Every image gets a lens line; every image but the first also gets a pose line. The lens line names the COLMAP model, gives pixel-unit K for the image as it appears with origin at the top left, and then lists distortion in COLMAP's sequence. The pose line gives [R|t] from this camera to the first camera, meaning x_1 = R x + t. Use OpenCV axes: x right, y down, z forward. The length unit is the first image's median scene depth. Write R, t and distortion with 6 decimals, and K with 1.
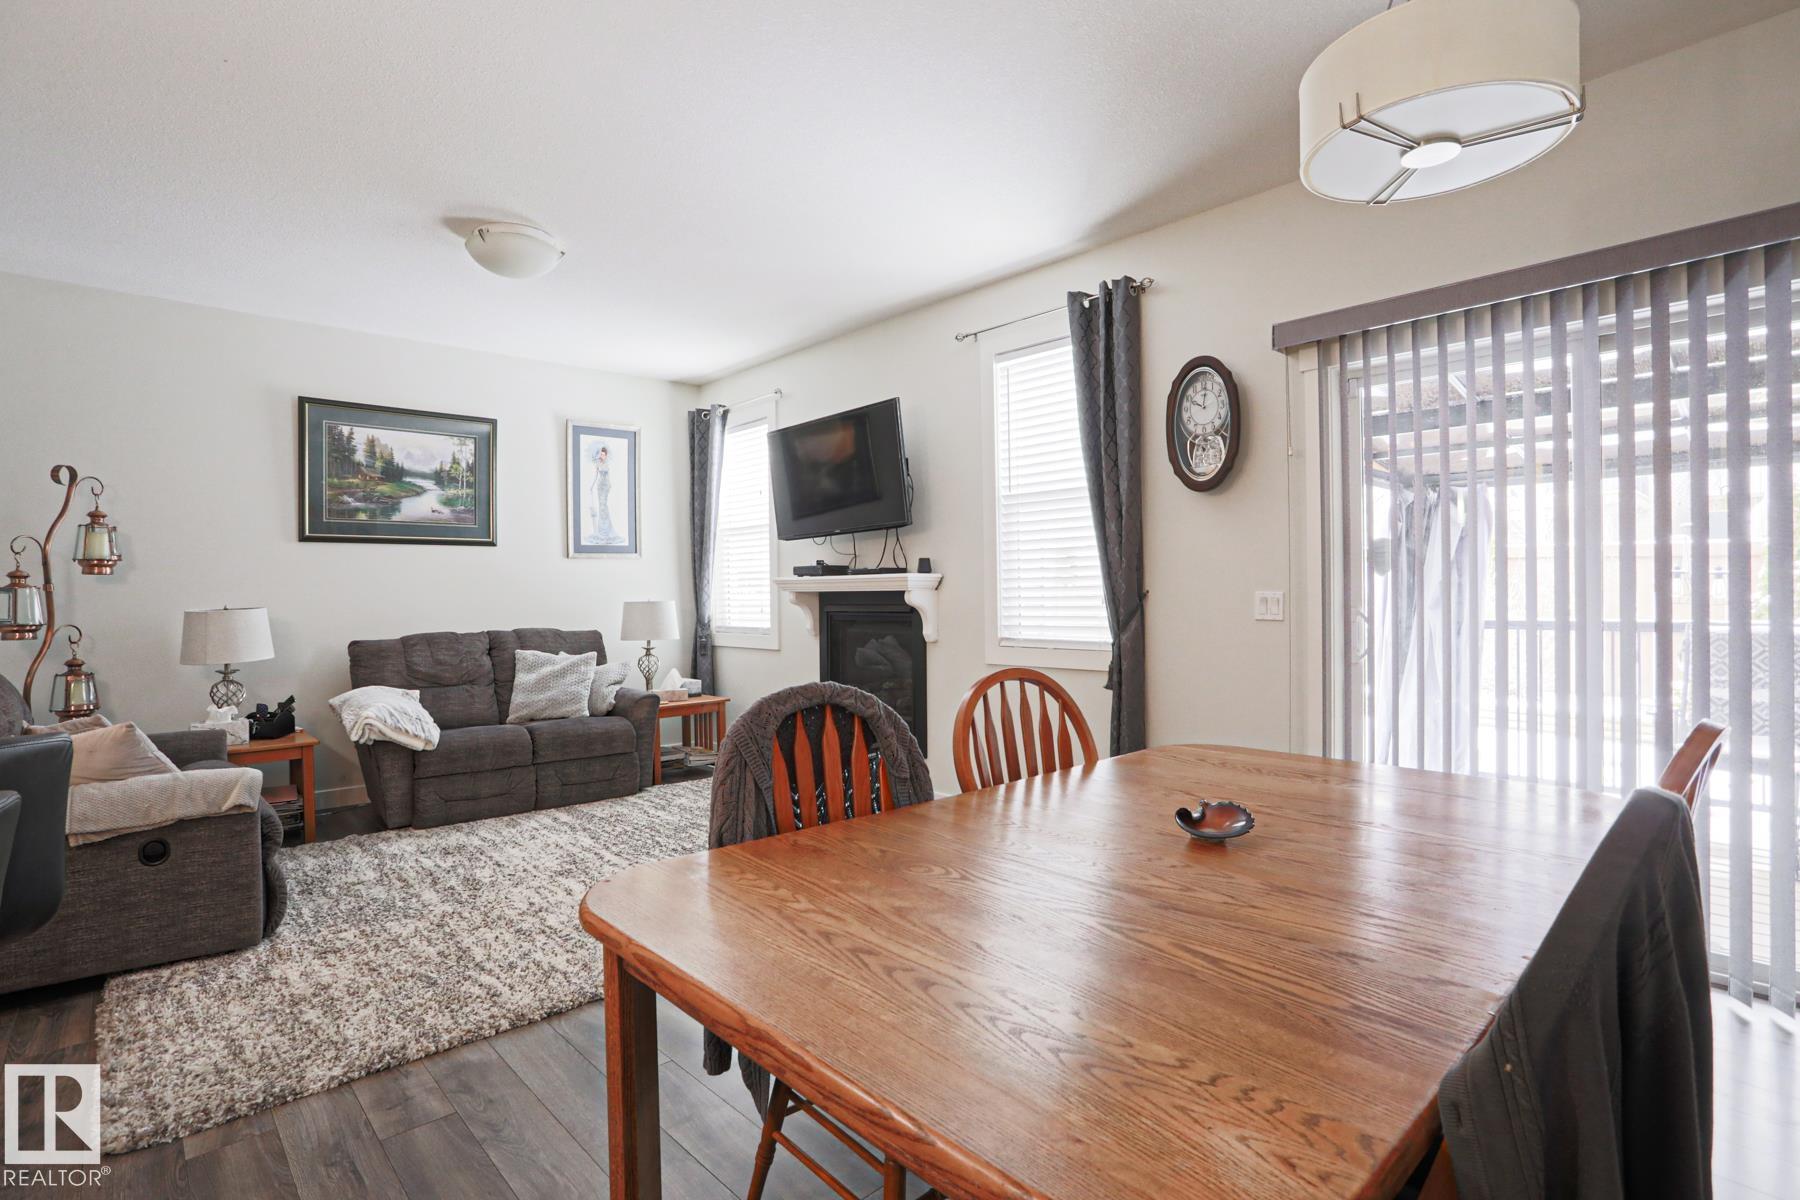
lens RADIAL K [[874.6, 0, 895.0], [0, 874.6, 597.6], [0, 0, 1]] dist [-0.074233, 0.030671]
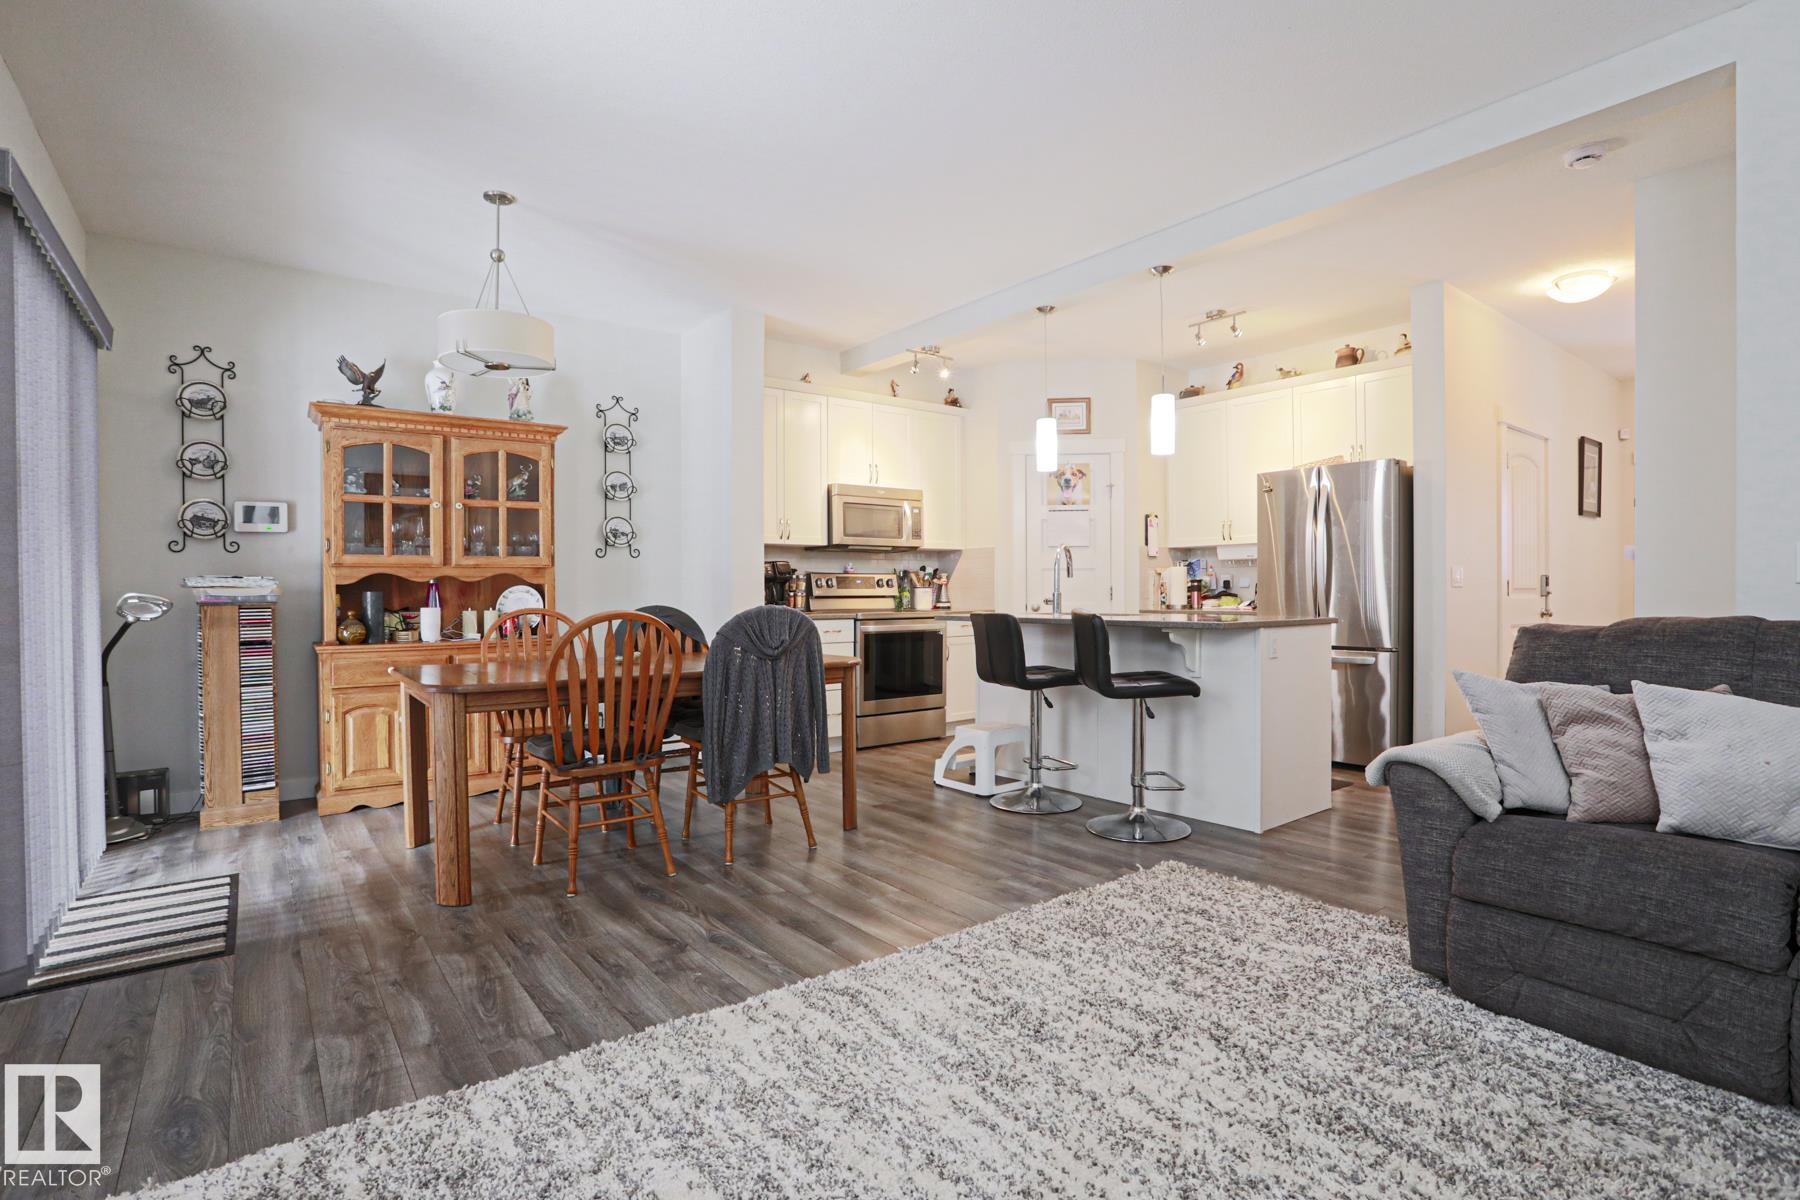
lens RADIAL K [[874.6, 0, 895.0], [0, 874.6, 597.6], [0, 0, 1]] dist [-0.074233, 0.030671]
pose [[-0.994658, 0.018211, 0.101609, -0.197830], [0.019410, 0.999753, 0.010830, 0.022183], [-0.101387, 0.012744, -0.994765, 1.040890]]
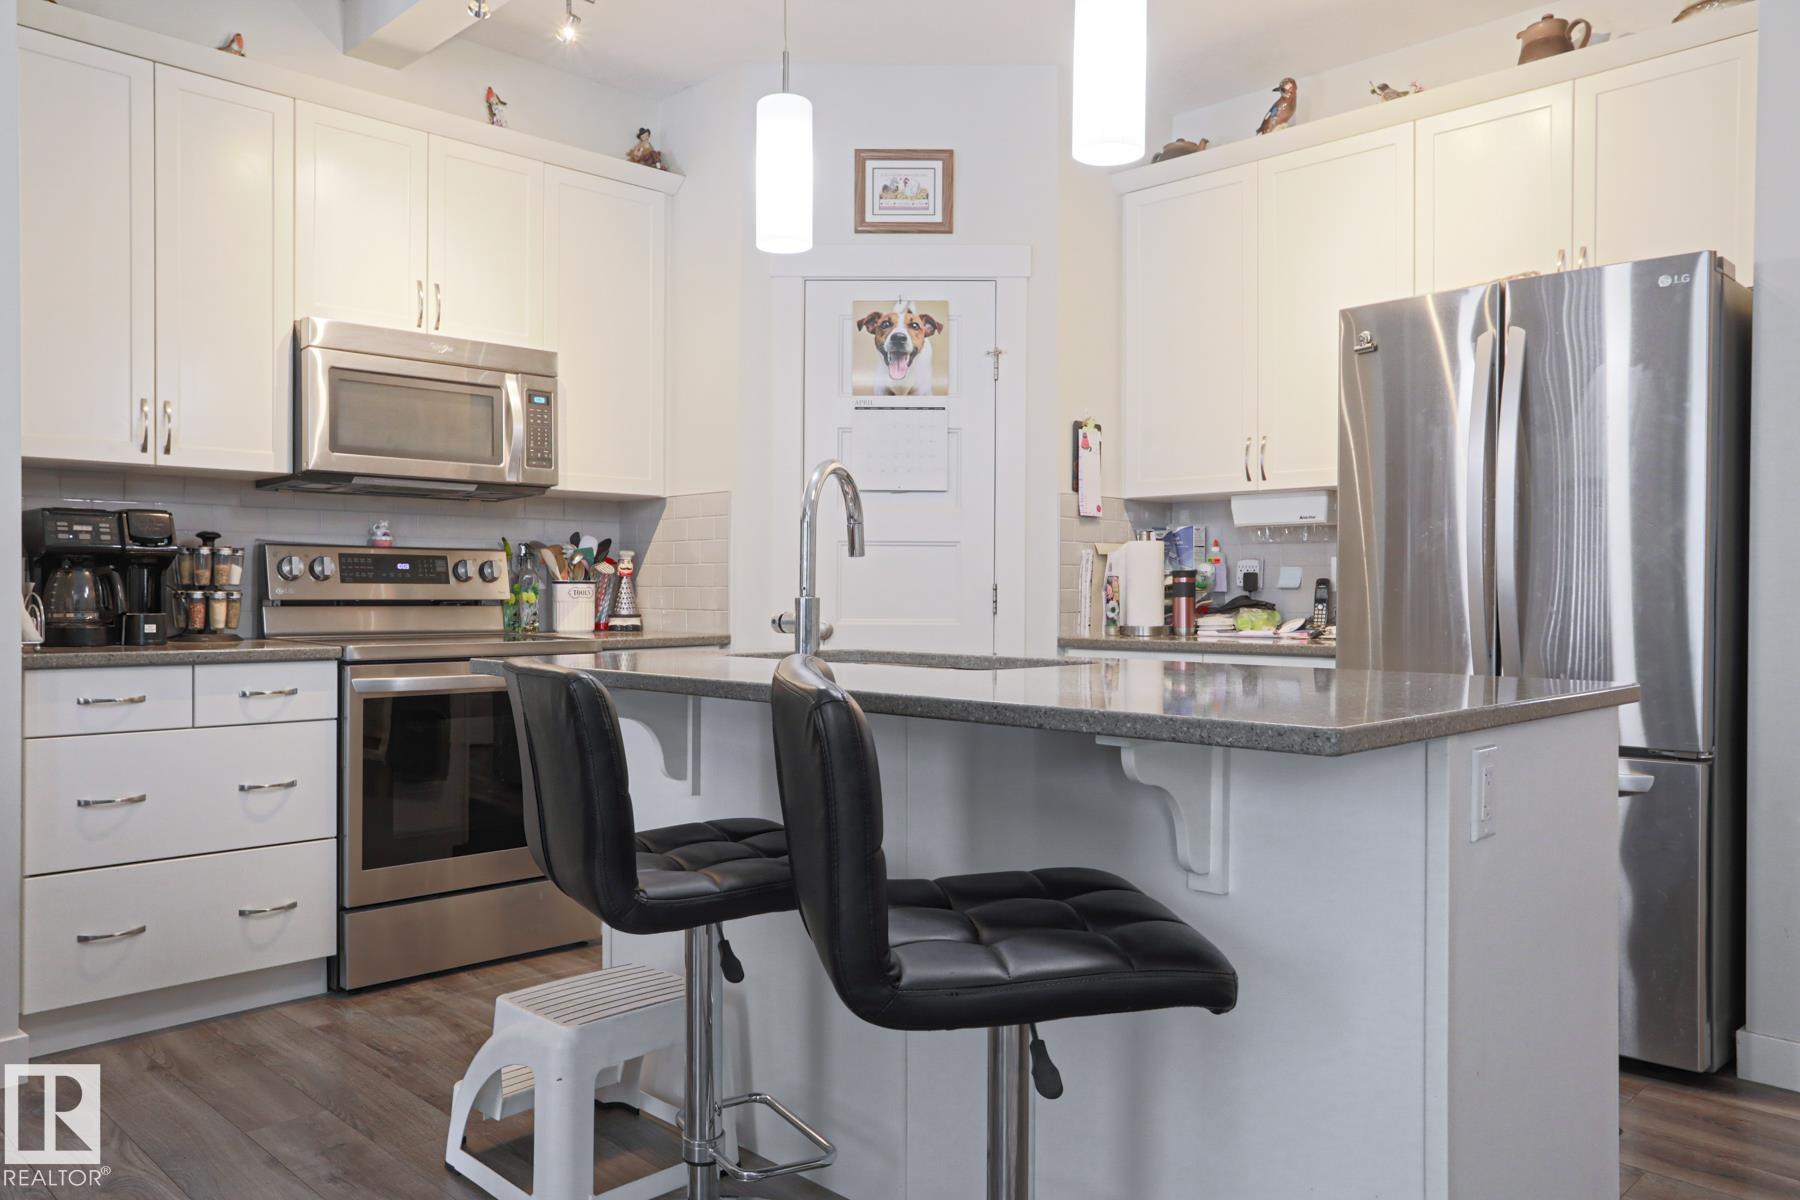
lens RADIAL K [[1322.7, 0, 900.0], [0, 1322.7, 600.0], [0, 0, 1]] dist [0.000522, 0.003080]
pose [[-0.999322, 0.010344, -0.035334, -0.293896], [0.010025, 0.999907, 0.009199, 0.027857], [0.035426, 0.008839, -0.999333, 0.578868]]
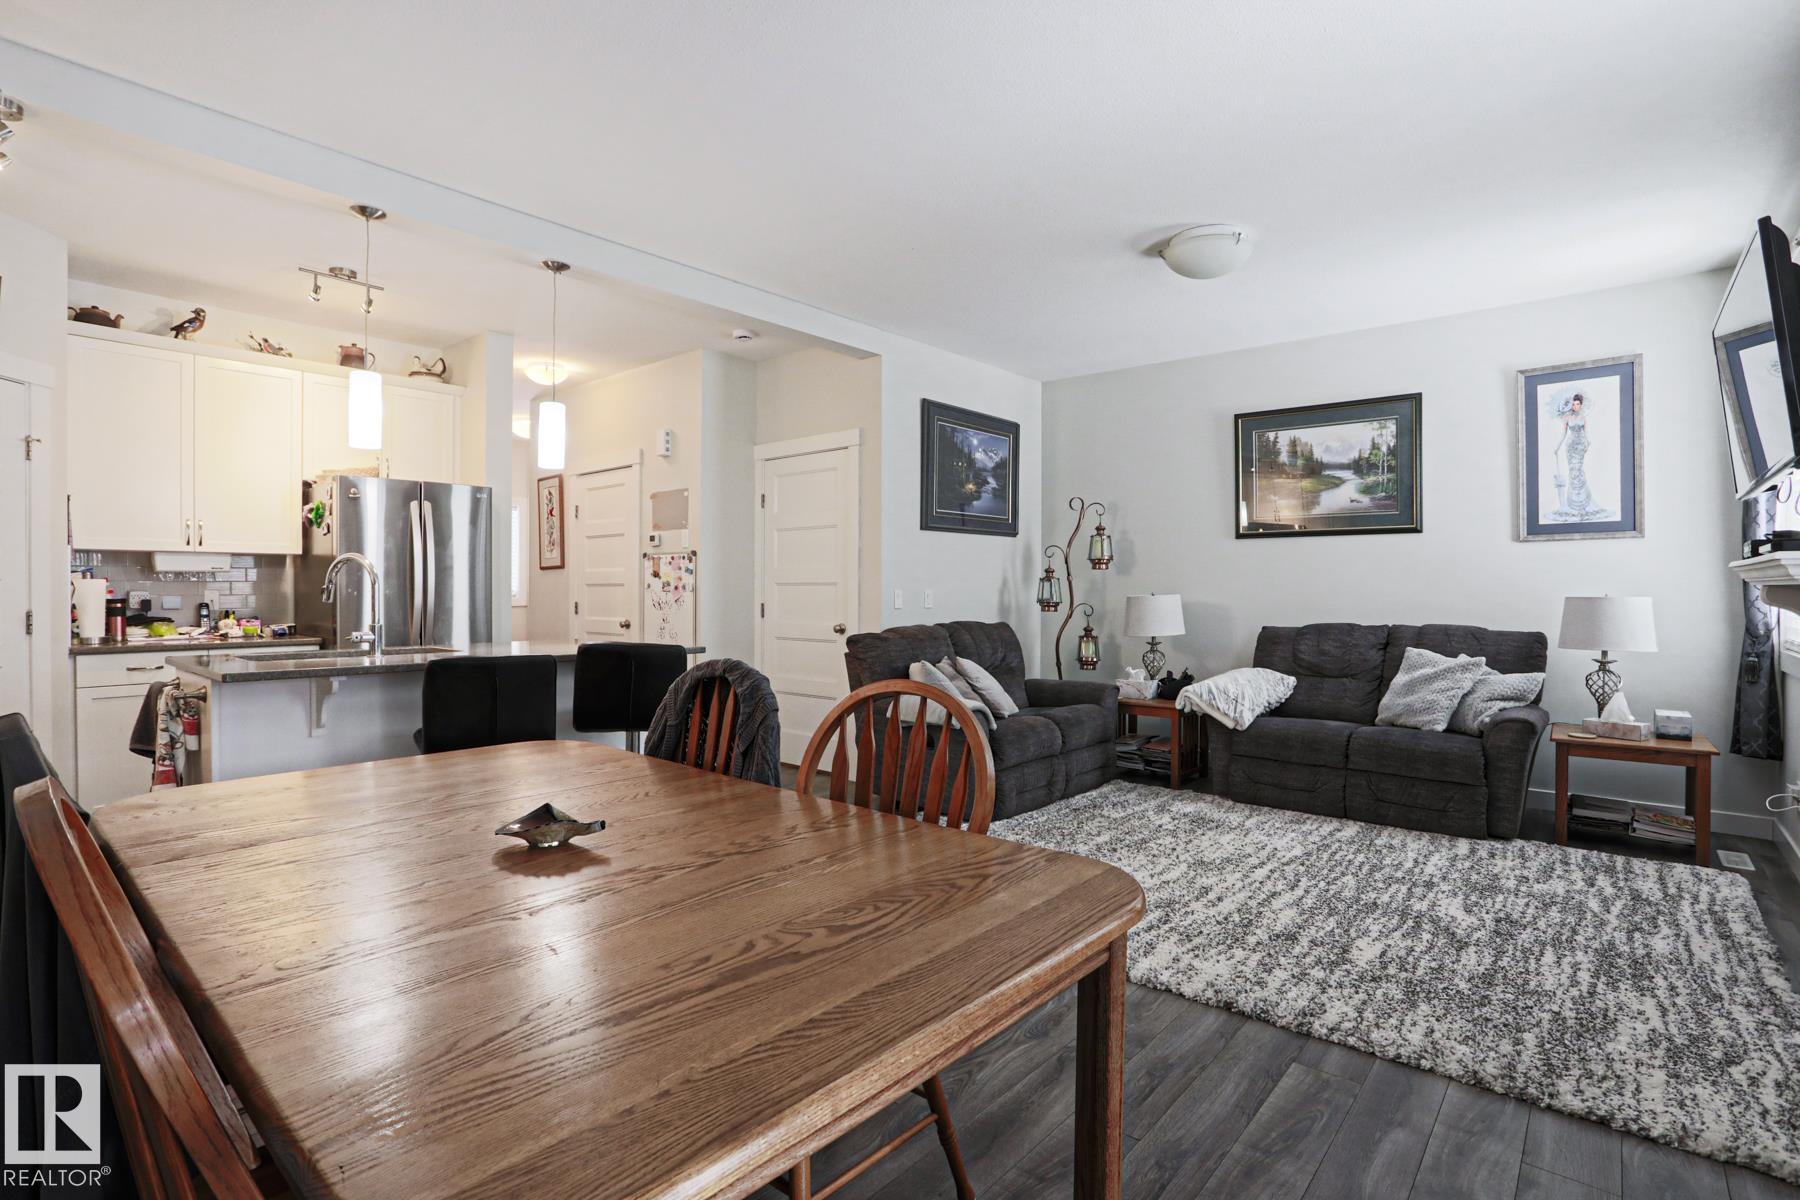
lens RADIAL K [[874.6, 0, 895.0], [0, 874.6, 597.6], [0, 0, 1]] dist [-0.074233, 0.030671]
pose [[0.106897, 0.023469, -0.993993, 0.419021], [-0.007129, 0.999714, 0.022837, -0.008504], [0.994245, 0.004645, 0.107034, 0.392703]]
